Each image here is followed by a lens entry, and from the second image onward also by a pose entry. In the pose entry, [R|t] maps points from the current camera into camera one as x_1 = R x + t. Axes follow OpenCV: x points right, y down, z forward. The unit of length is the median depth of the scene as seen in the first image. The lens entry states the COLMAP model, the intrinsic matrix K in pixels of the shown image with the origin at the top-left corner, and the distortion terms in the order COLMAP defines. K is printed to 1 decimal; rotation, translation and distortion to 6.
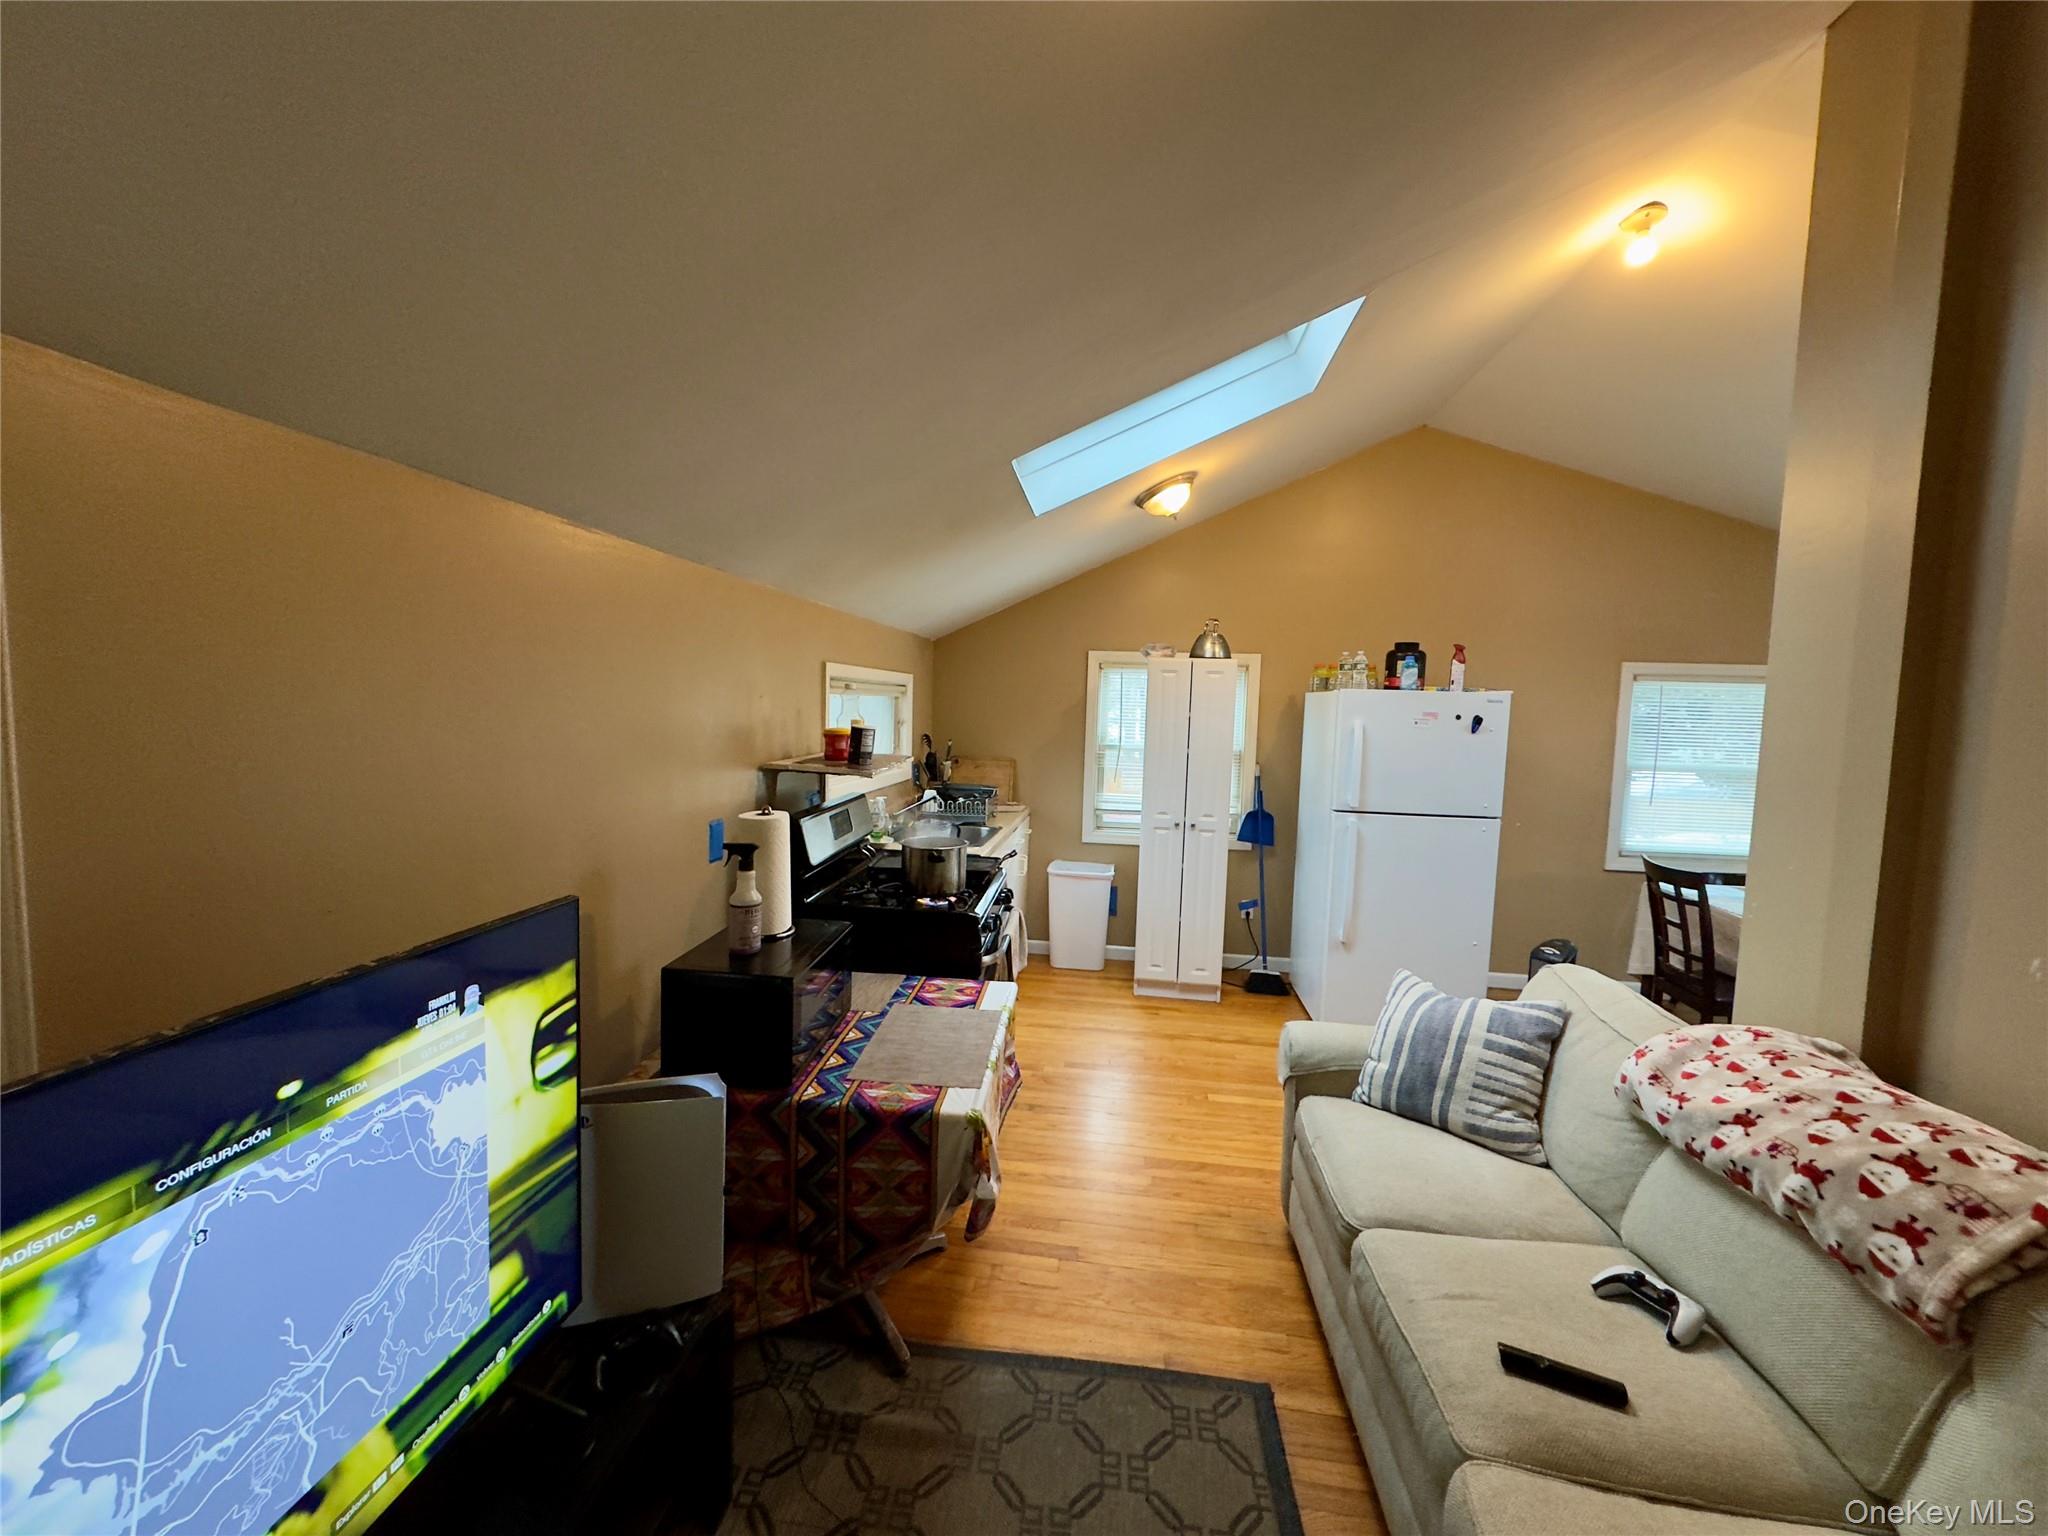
lens RADIAL K [[817.5, 0, 1019.3], [0, 817.5, 767.7], [0, 0, 1]] dist [-0.000906, 0.000071]
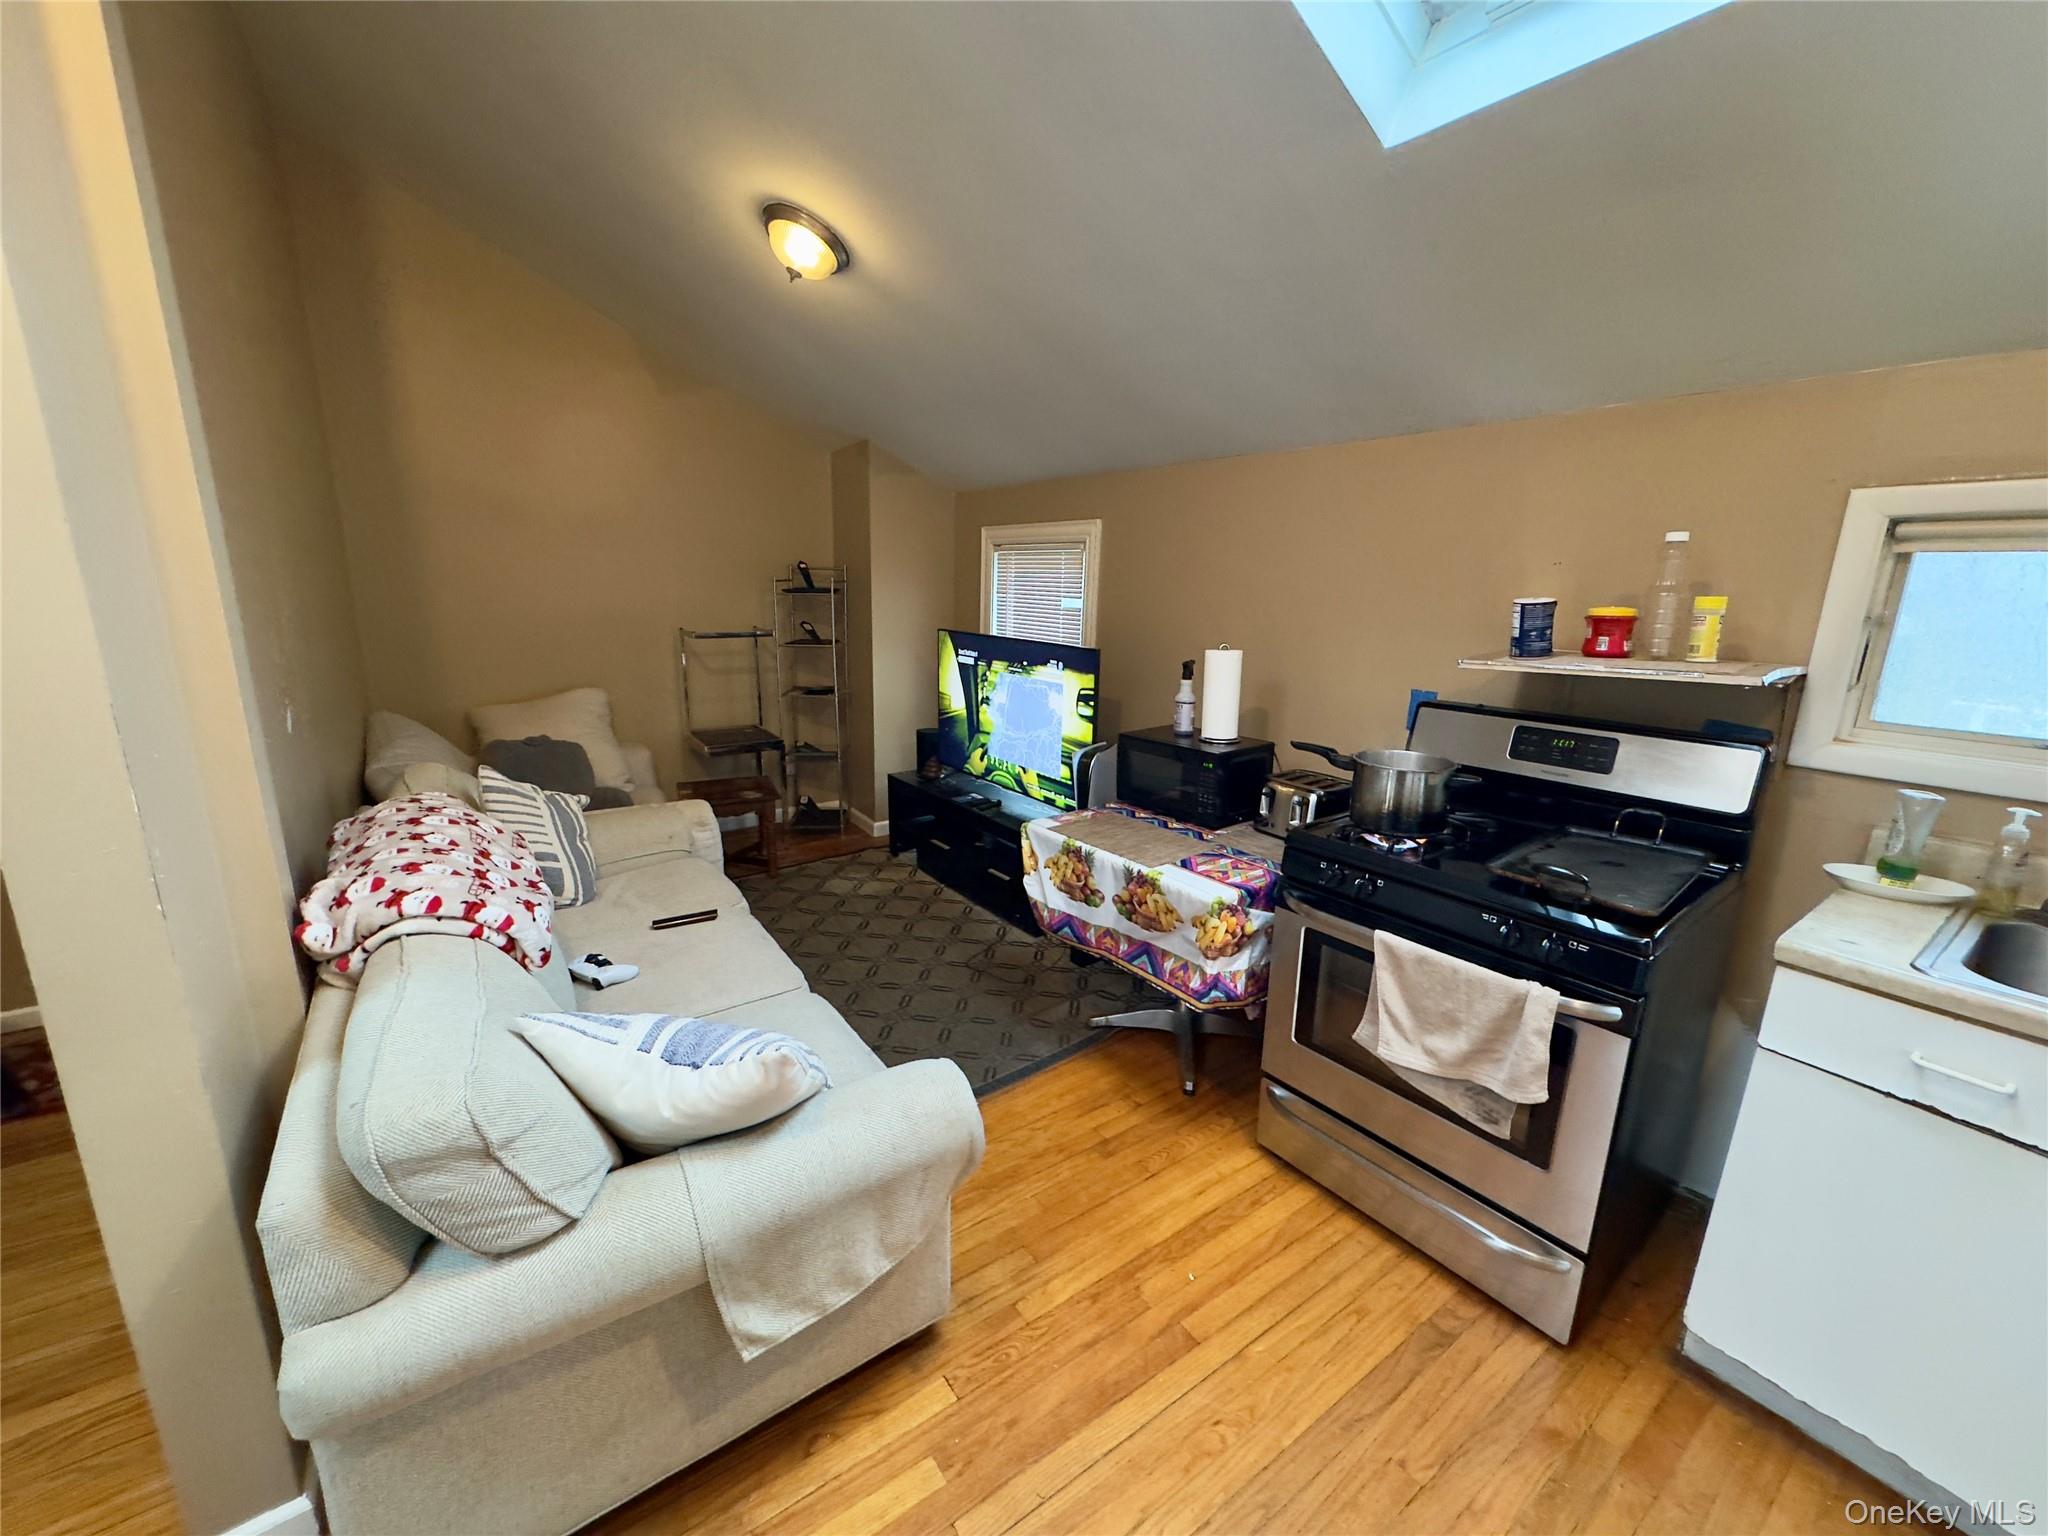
lens RADIAL K [[817.5, 0, 1021.4], [0, 817.5, 770.2], [0, 0, 1]] dist [-0.000906, 0.000071]
pose [[-0.736513, 0.112353, -0.667028, 1.268913], [-0.093611, 0.959691, 0.265011, -0.115859], [0.669915, 0.257625, -0.696307, 2.634603]]
